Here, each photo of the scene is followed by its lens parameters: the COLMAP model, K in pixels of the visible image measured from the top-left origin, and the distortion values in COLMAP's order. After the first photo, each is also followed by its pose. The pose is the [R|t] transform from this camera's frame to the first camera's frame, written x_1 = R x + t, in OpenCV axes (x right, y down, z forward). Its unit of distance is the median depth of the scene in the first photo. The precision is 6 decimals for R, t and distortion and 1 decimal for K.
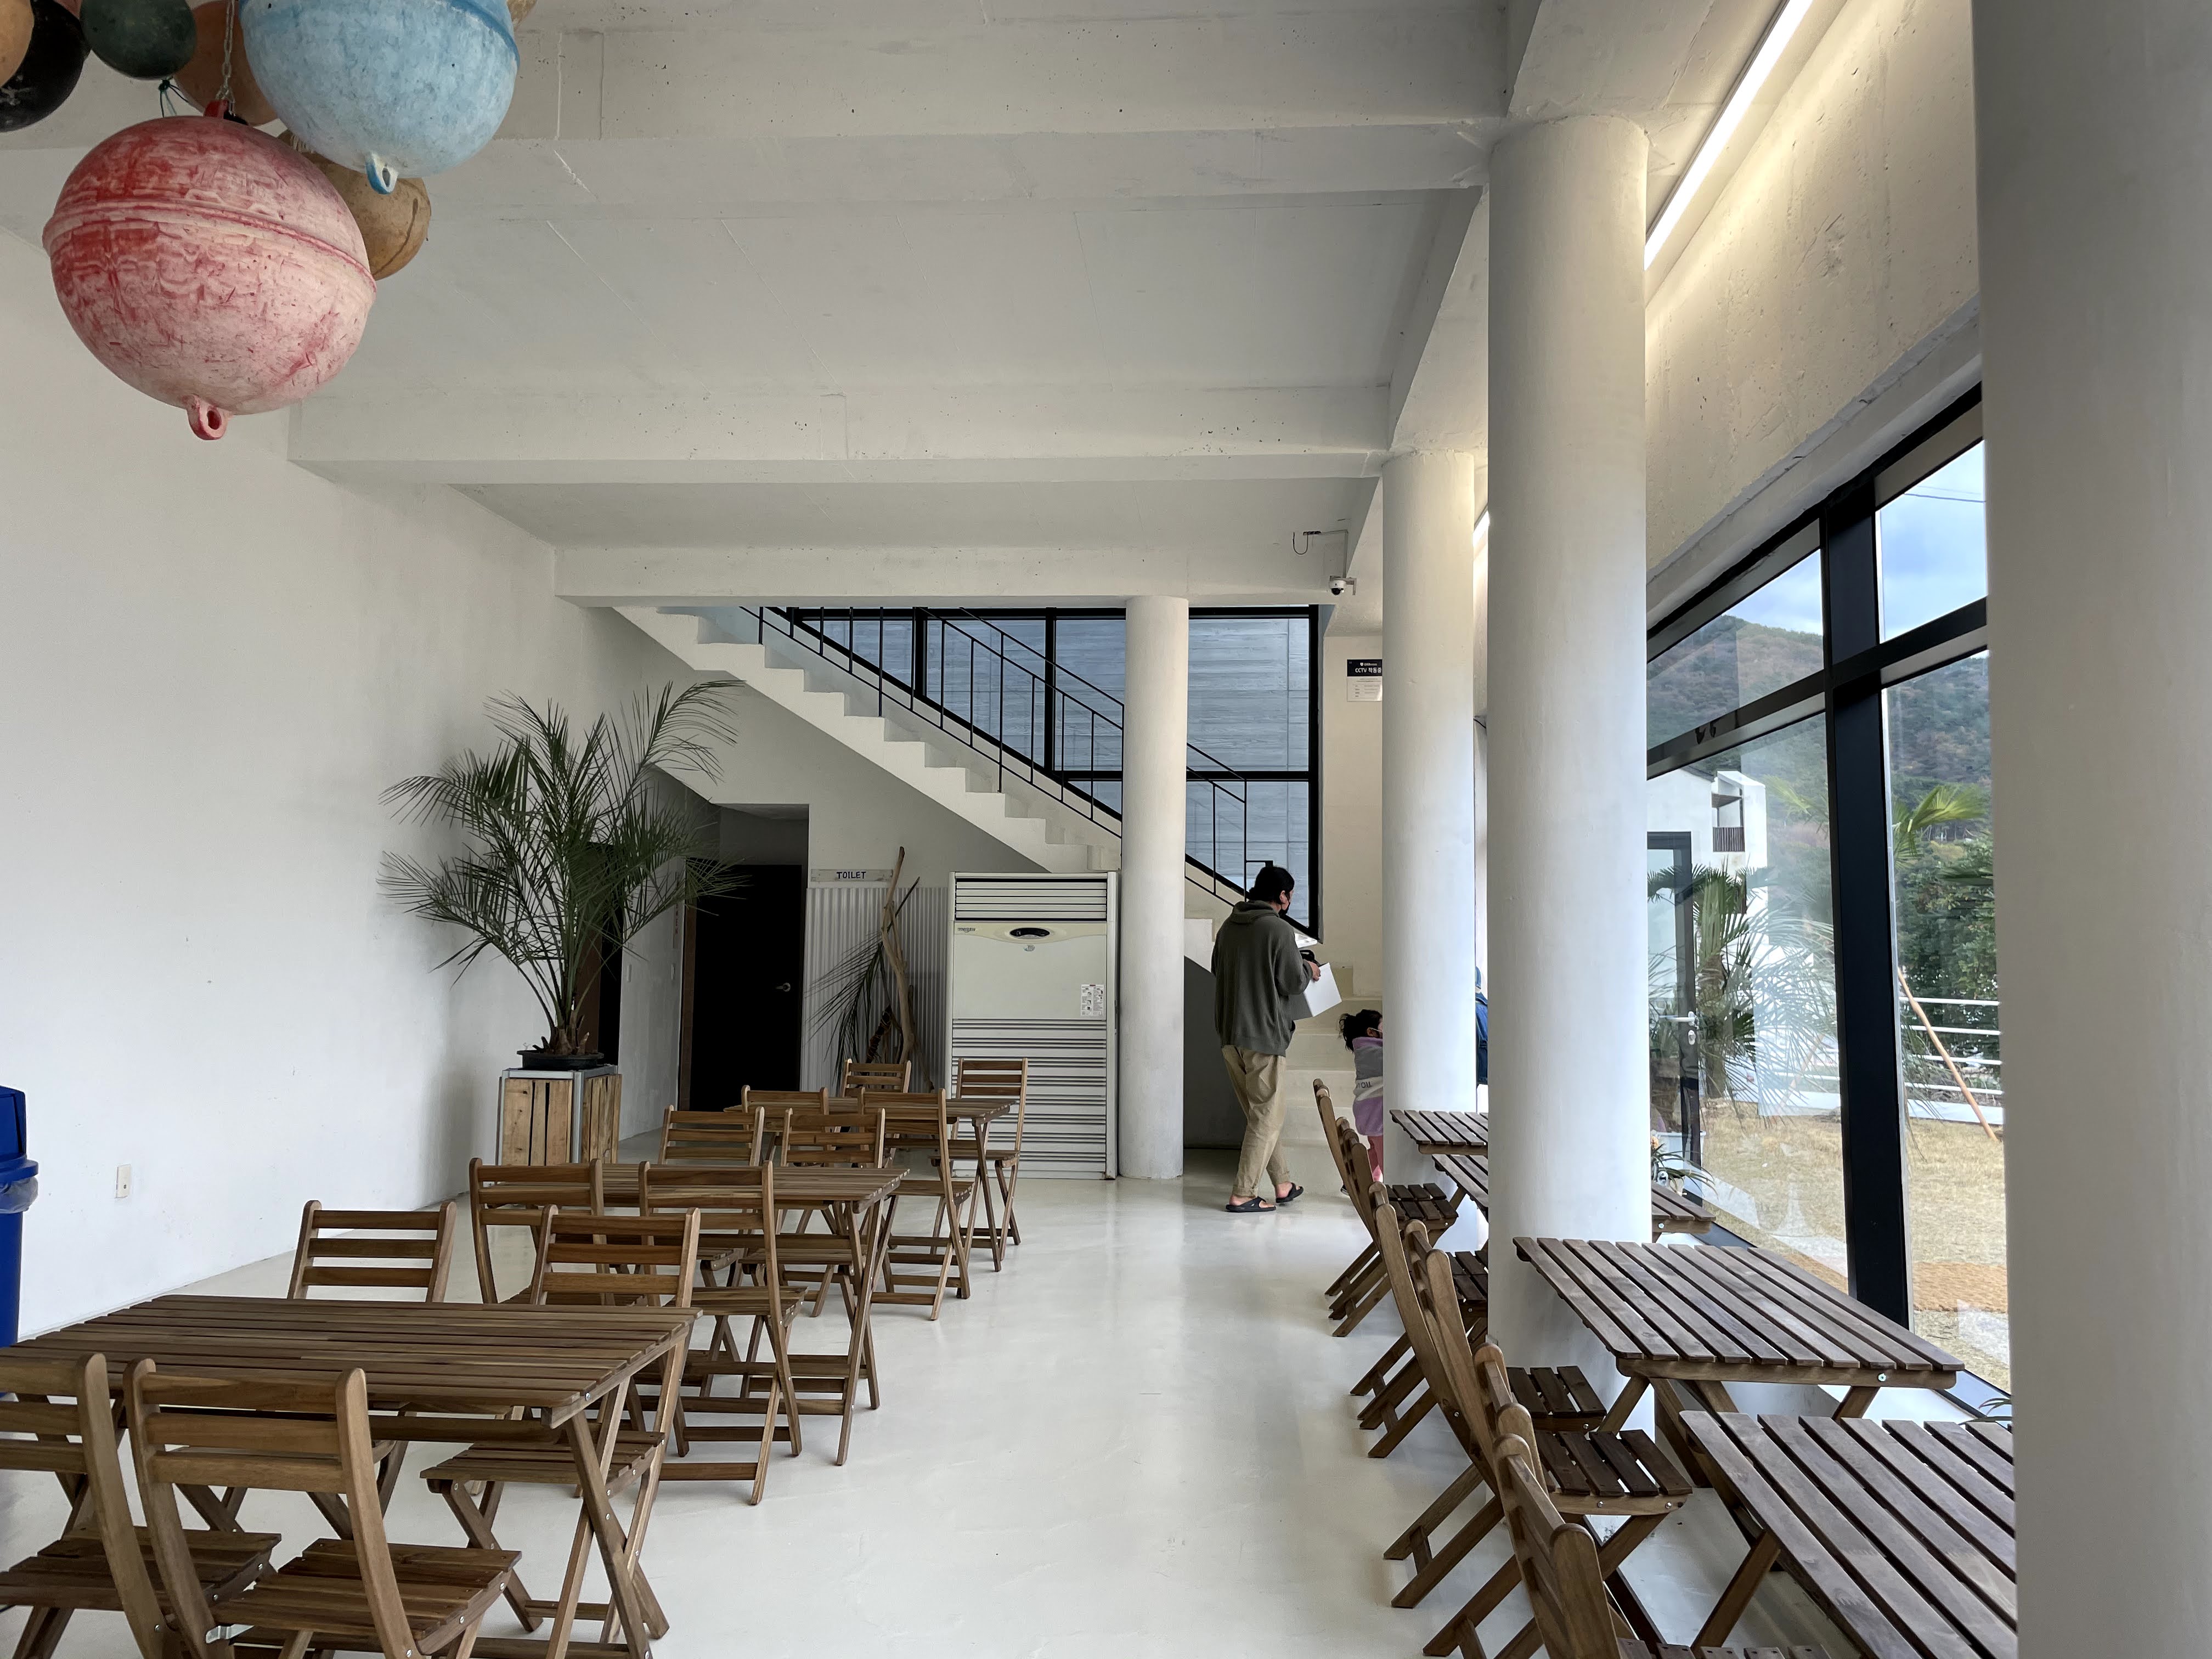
lens RADIAL K [[1703.2, 0, 1115.8], [0, 1703.2, 804.4], [0, 0, 1]] dist [0.077621, -0.094726]
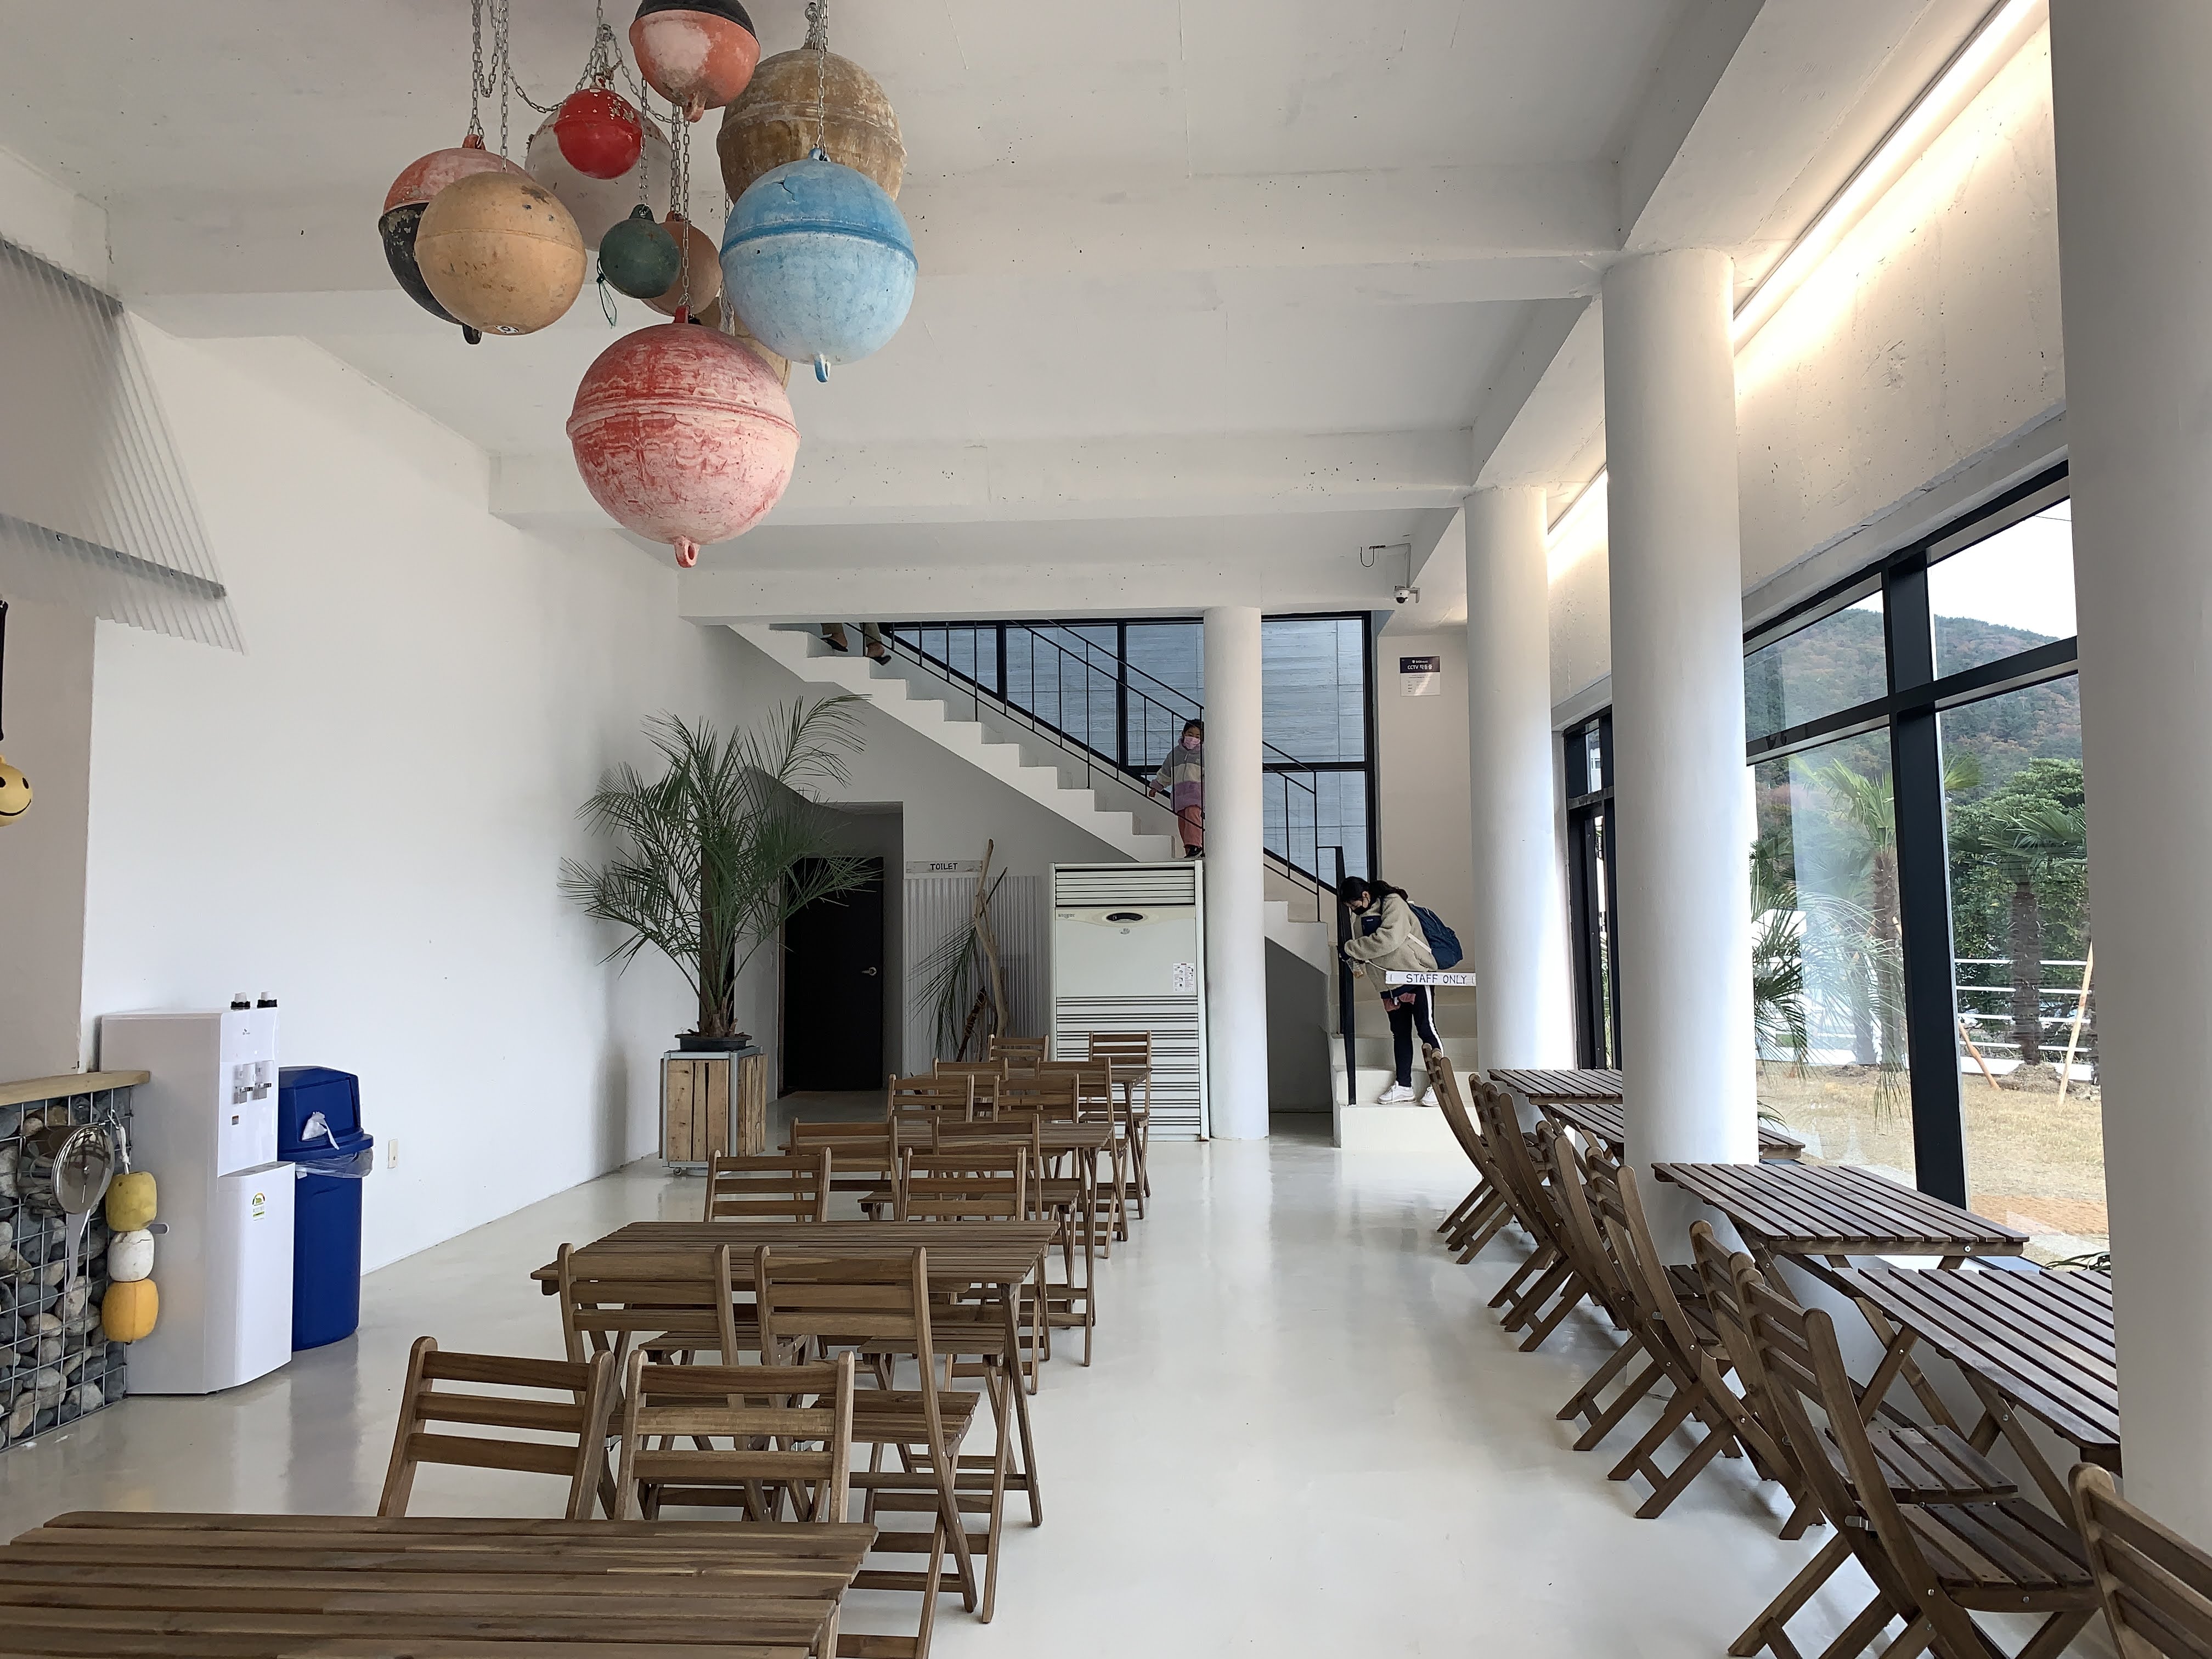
lens RADIAL K [[1707.0, 0, 1127.4], [0, 1707.0, 793.2], [0, 0, 1]] dist [0.035089, -0.032574]
pose [[0.999712, -0.020407, 0.012630, -0.094749], [0.020319, 0.999769, 0.007078, -0.018841], [-0.012772, -0.006819, 0.999895, -0.139716]]
